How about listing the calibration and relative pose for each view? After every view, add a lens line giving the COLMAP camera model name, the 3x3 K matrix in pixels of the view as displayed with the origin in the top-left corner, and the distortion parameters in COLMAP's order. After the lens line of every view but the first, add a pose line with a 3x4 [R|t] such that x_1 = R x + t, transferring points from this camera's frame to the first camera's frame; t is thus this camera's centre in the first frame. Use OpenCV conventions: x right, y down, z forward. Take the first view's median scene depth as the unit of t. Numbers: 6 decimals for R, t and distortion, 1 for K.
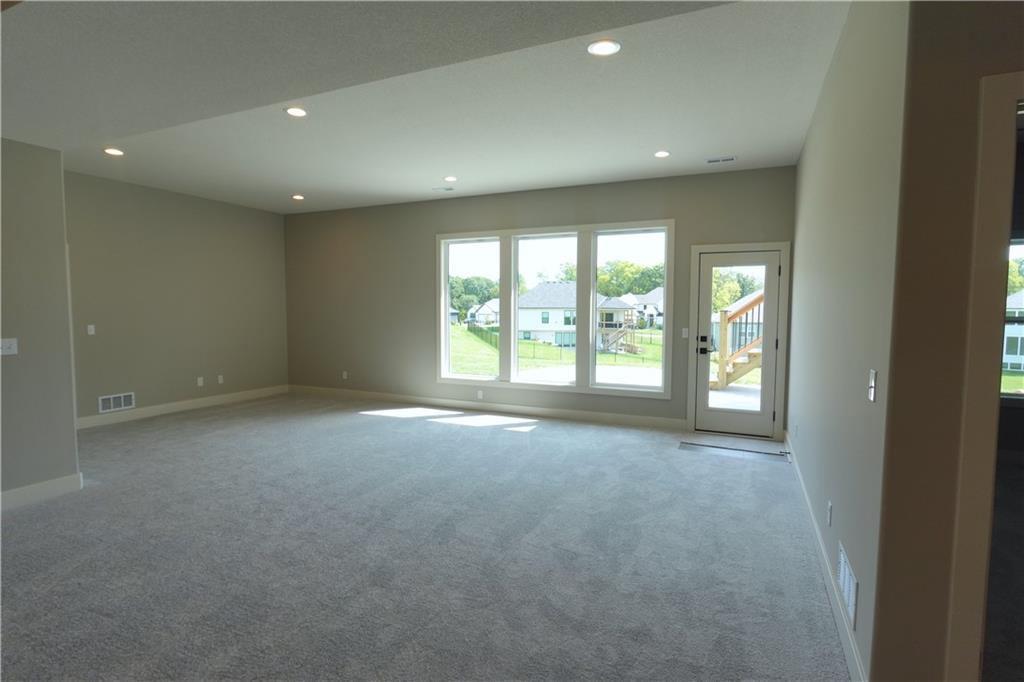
lens RADIAL K [[516.0, 0, 511.5], [0, 516.0, 340.7], [0, 0, 1]] dist [-0.007422, 0.000347]
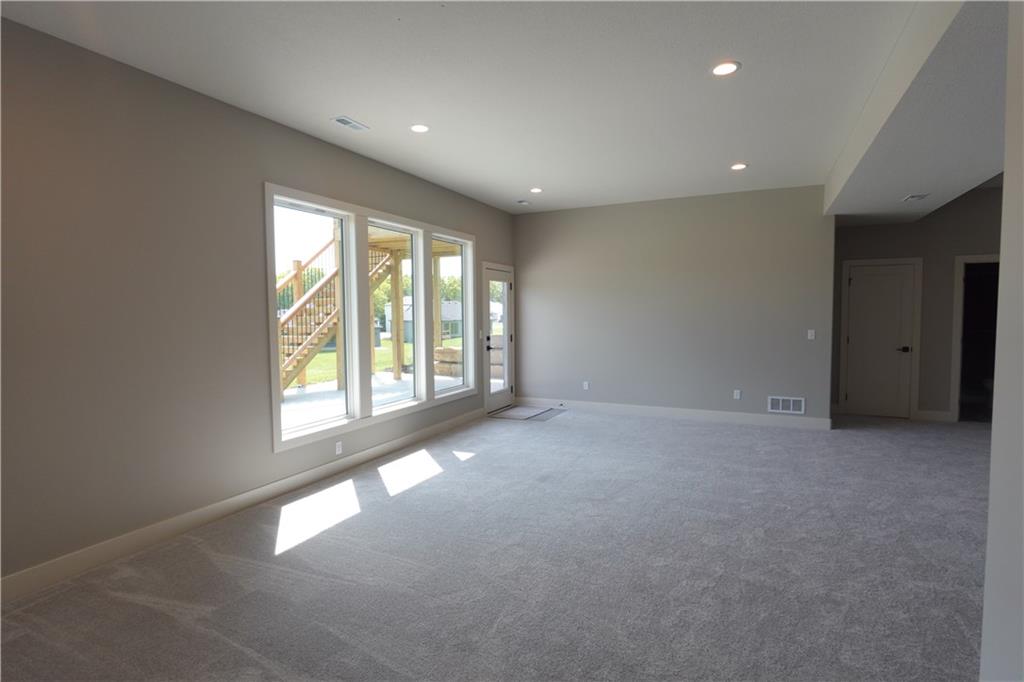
lens RADIAL K [[517.9, 0, 510.4], [0, 517.9, 339.6], [0, 0, 1]] dist [-0.004775, 0.000612]
pose [[0.018789, -0.046766, 0.998729, -0.940783], [0.089009, 0.995017, 0.044918, -0.056640], [-0.995854, 0.088052, 0.022858, 1.012058]]
